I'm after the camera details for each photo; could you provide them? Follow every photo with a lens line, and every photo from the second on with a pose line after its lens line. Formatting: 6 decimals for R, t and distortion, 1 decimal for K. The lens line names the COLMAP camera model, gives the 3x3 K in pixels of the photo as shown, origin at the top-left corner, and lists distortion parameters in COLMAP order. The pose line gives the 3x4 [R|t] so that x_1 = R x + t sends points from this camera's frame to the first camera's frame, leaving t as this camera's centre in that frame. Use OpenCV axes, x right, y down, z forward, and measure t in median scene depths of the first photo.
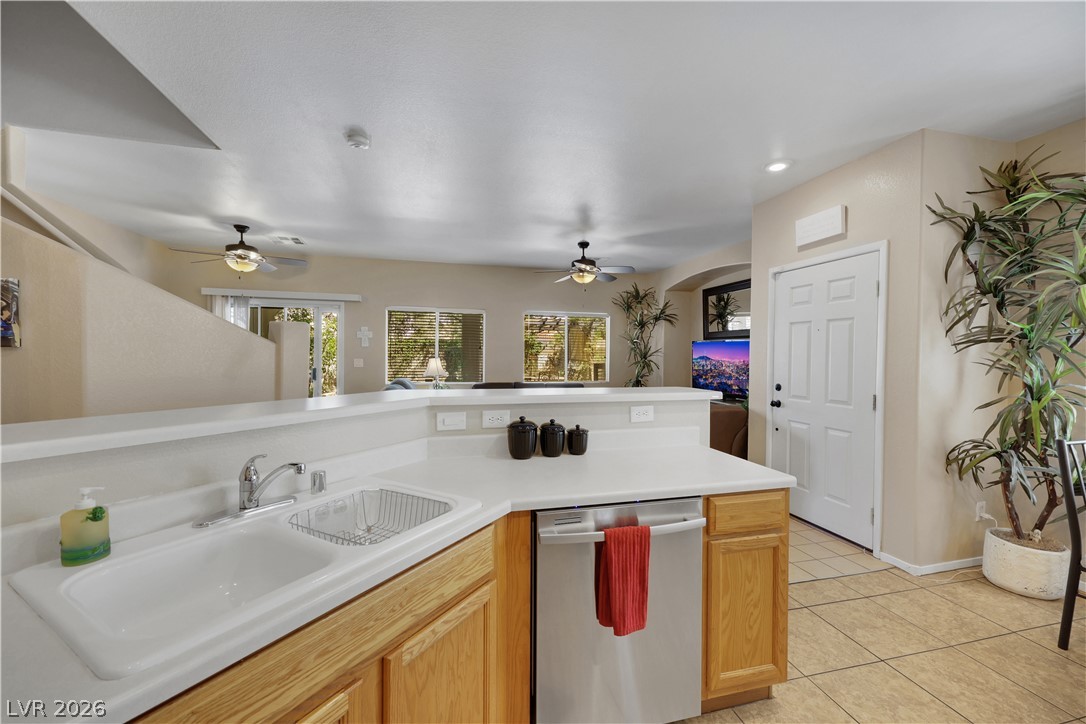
lens RADIAL K [[437.0, 0, 544.8], [0, 437.0, 360.0], [0, 0, 1]] dist [0.000452, 0.000071]
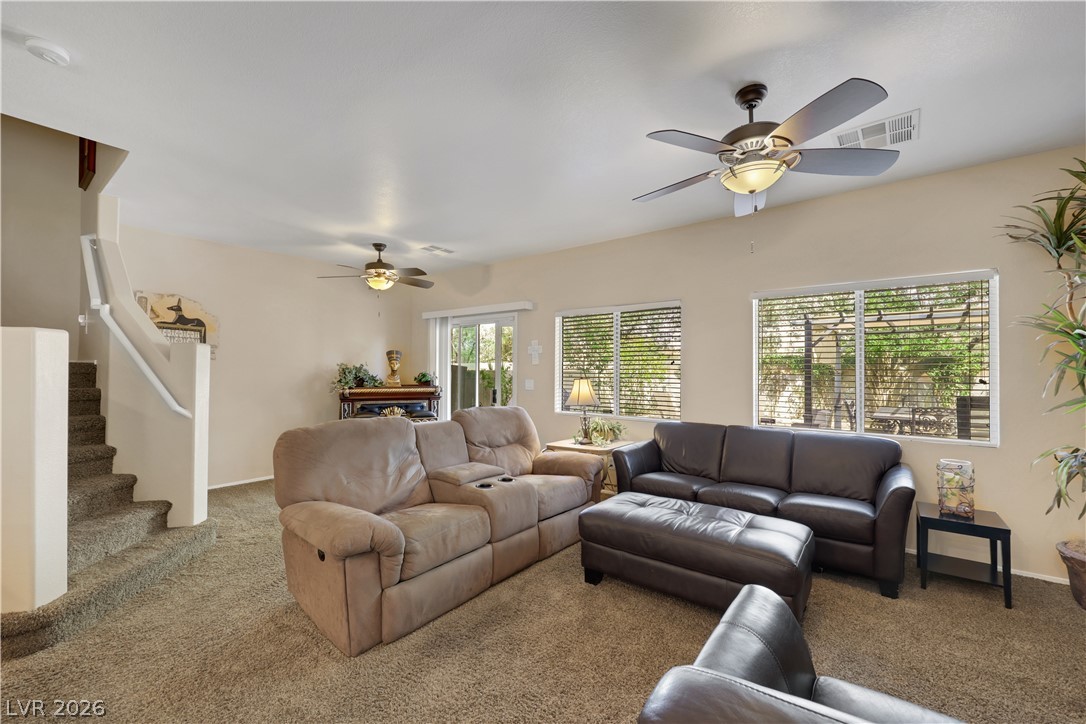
lens RADIAL K [[439.9, 0, 543.9], [0, 439.9, 364.3], [0, 0, 1]] dist [0.000150, 0.000348]
pose [[0.610805, -0.018636, -0.791562, 0.579528], [-0.013142, 0.999347, -0.033669, -0.008737], [0.791672, 0.030968, 0.610161, 1.251054]]
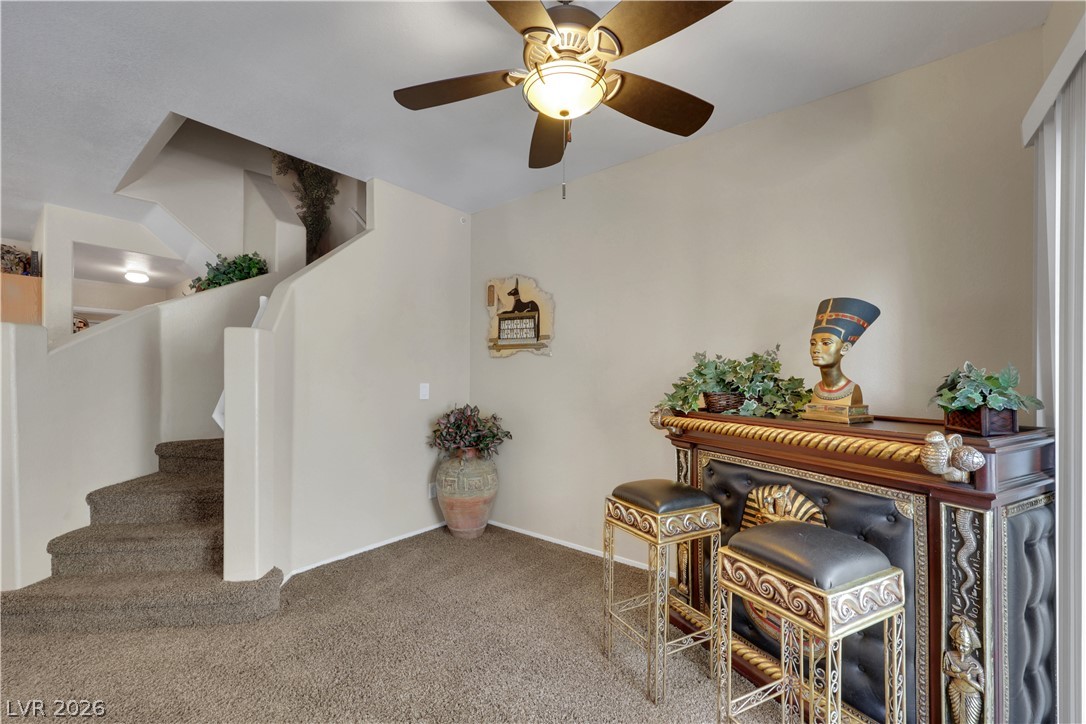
lens RADIAL K [[444.0, 0, 546.1], [0, 444.0, 375.6], [0, 0, 1]] dist [-0.000442, -0.000056]
pose [[-0.795245, -0.016799, -0.606055, -0.877740], [-0.024521, 0.999689, 0.004466, -0.020117], [0.605792, 0.018413, -0.795410, 2.269268]]
